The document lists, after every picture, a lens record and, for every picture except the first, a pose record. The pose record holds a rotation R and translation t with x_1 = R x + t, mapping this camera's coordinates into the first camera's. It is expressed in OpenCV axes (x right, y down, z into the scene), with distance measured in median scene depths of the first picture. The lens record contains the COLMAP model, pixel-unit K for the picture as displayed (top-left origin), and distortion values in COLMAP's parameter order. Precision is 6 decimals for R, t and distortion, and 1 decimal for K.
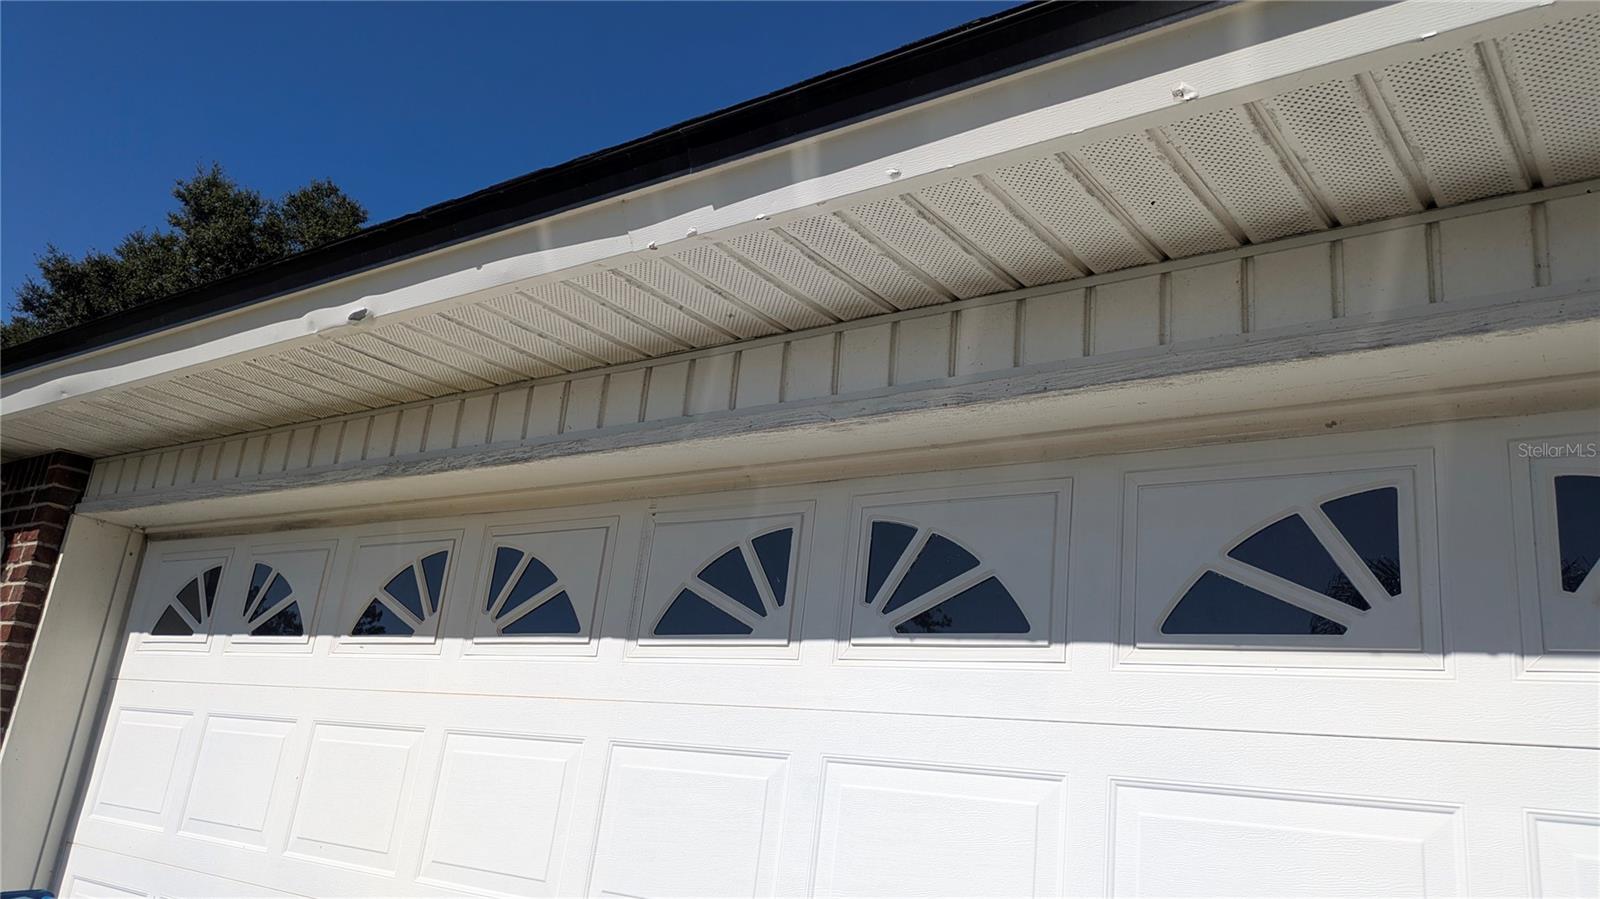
lens RADIAL K [[1221.0, 0, 813.3], [0, 1221.0, 461.6], [0, 0, 1]] dist [0.063104, -0.063221]
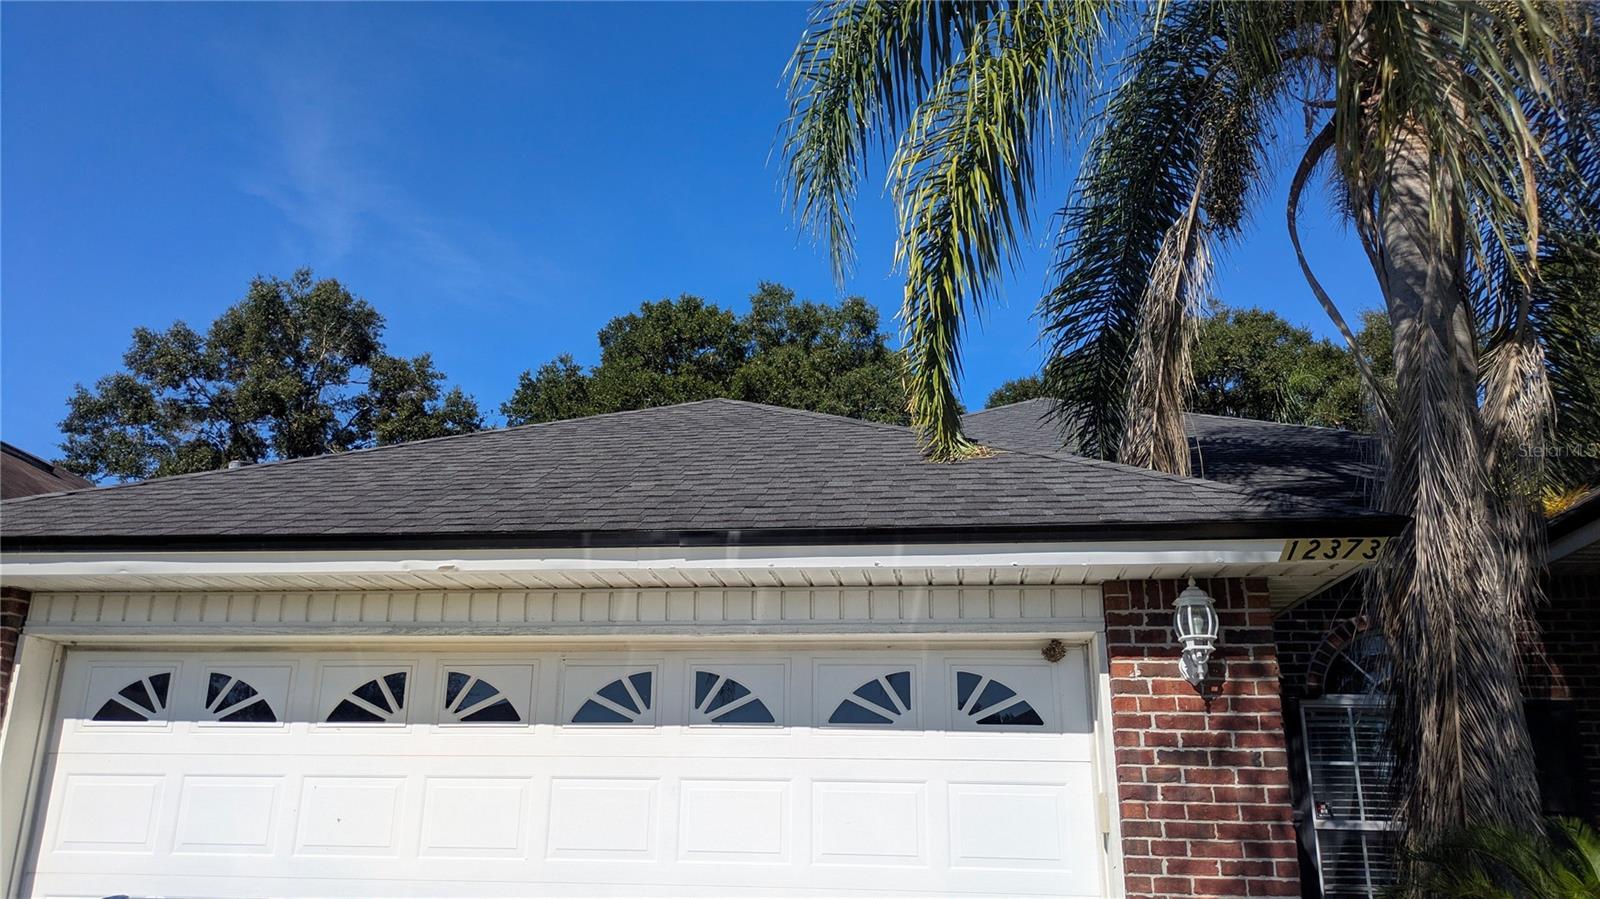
lens RADIAL K [[1221.0, 0, 813.3], [0, 1221.0, 461.6], [0, 0, 1]] dist [0.063104, -0.063221]
pose [[0.860751, 0.060404, 0.505430, -0.813693], [-0.068865, 0.997624, -0.001947, -0.303749], [-0.504347, -0.033131, 0.862865, -0.910873]]
